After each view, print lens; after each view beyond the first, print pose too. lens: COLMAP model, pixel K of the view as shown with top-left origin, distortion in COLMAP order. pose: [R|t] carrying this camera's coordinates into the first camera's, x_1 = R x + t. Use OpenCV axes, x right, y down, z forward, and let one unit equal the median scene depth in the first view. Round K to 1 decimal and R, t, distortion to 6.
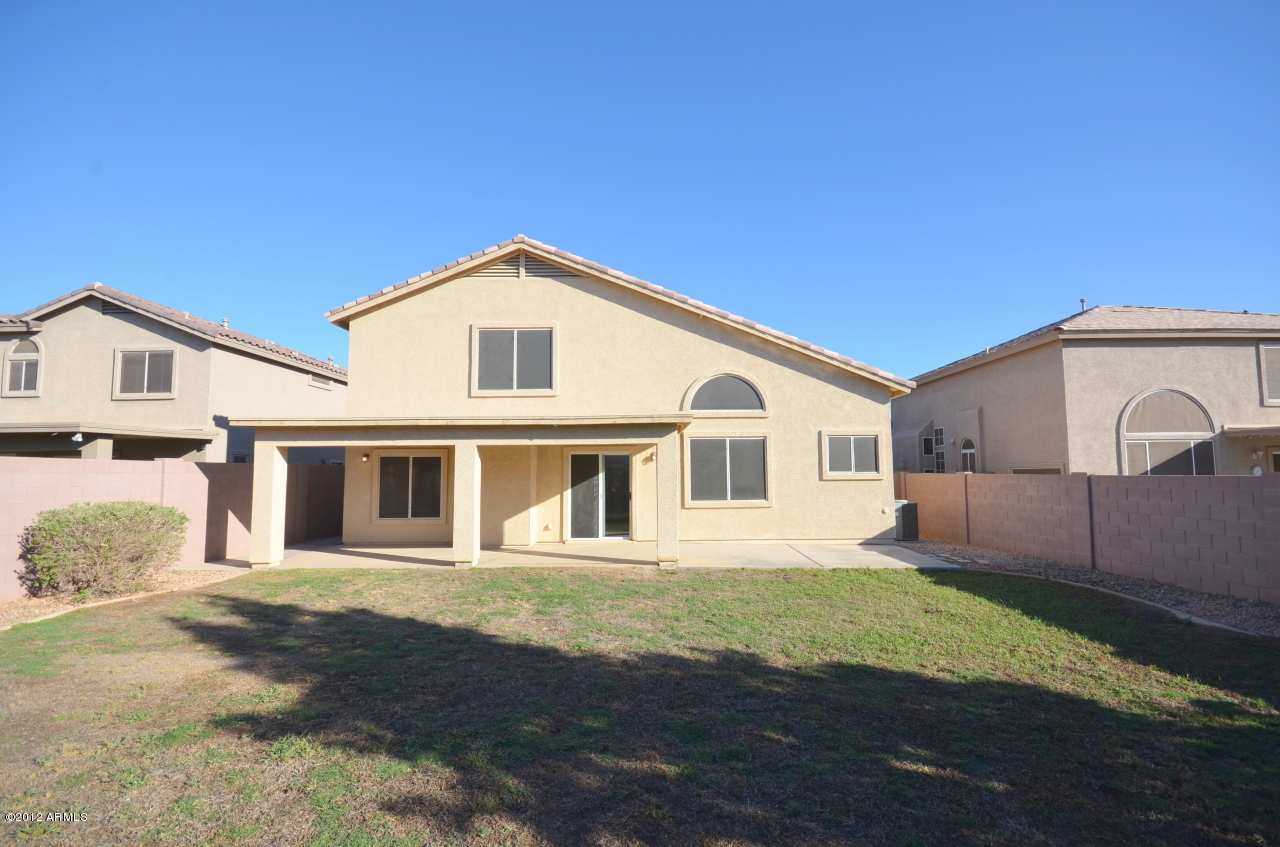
lens RADIAL K [[555.5, 0, 641.3], [0, 555.5, 430.8], [0, 0, 1]] dist [-0.018930, -0.000802]
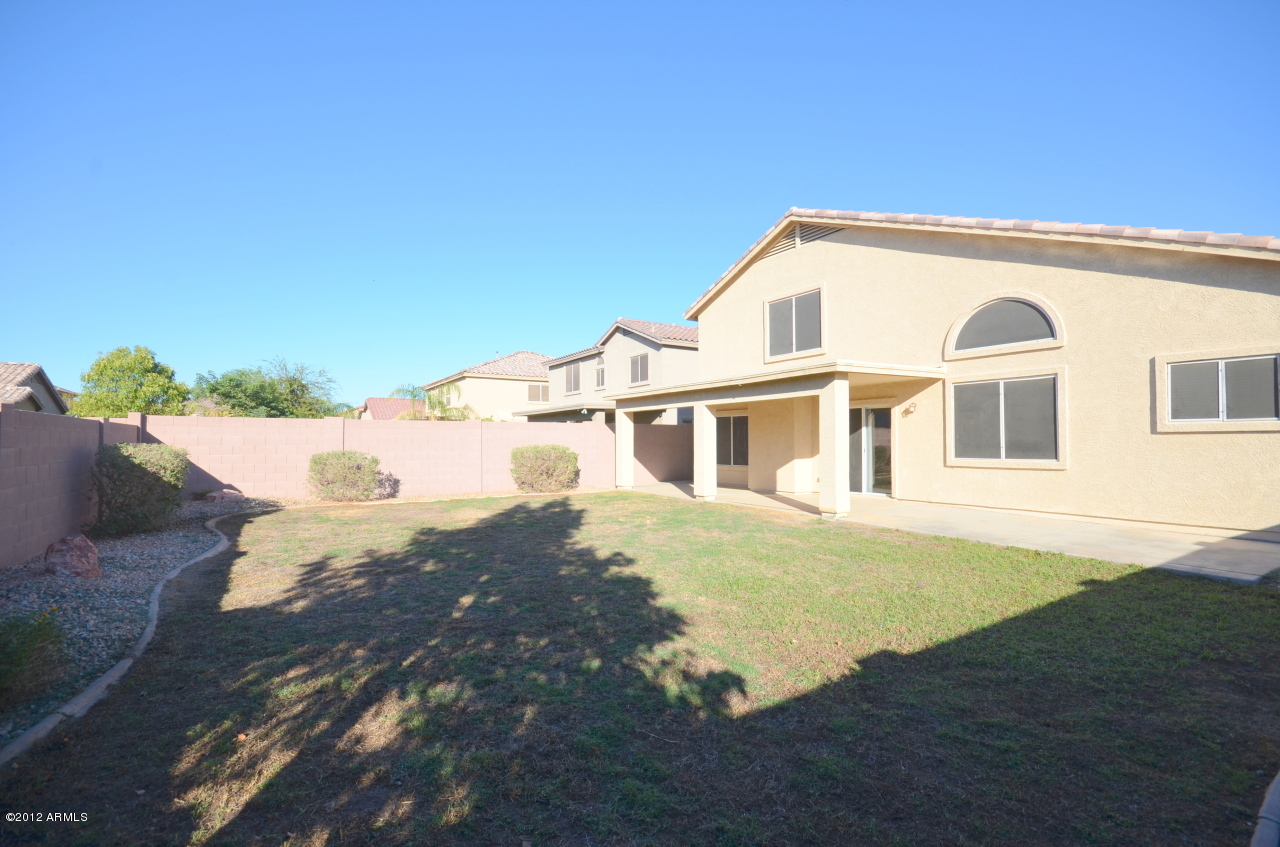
lens RADIAL K [[555.5, 0, 641.3], [0, 555.5, 430.8], [0, 0, 1]] dist [-0.018930, -0.000802]
pose [[0.545483, -0.009227, -0.838071, 0.530188], [0.063074, 0.997556, 0.030071, 0.028682], [0.835745, -0.069264, 0.544732, 0.141135]]
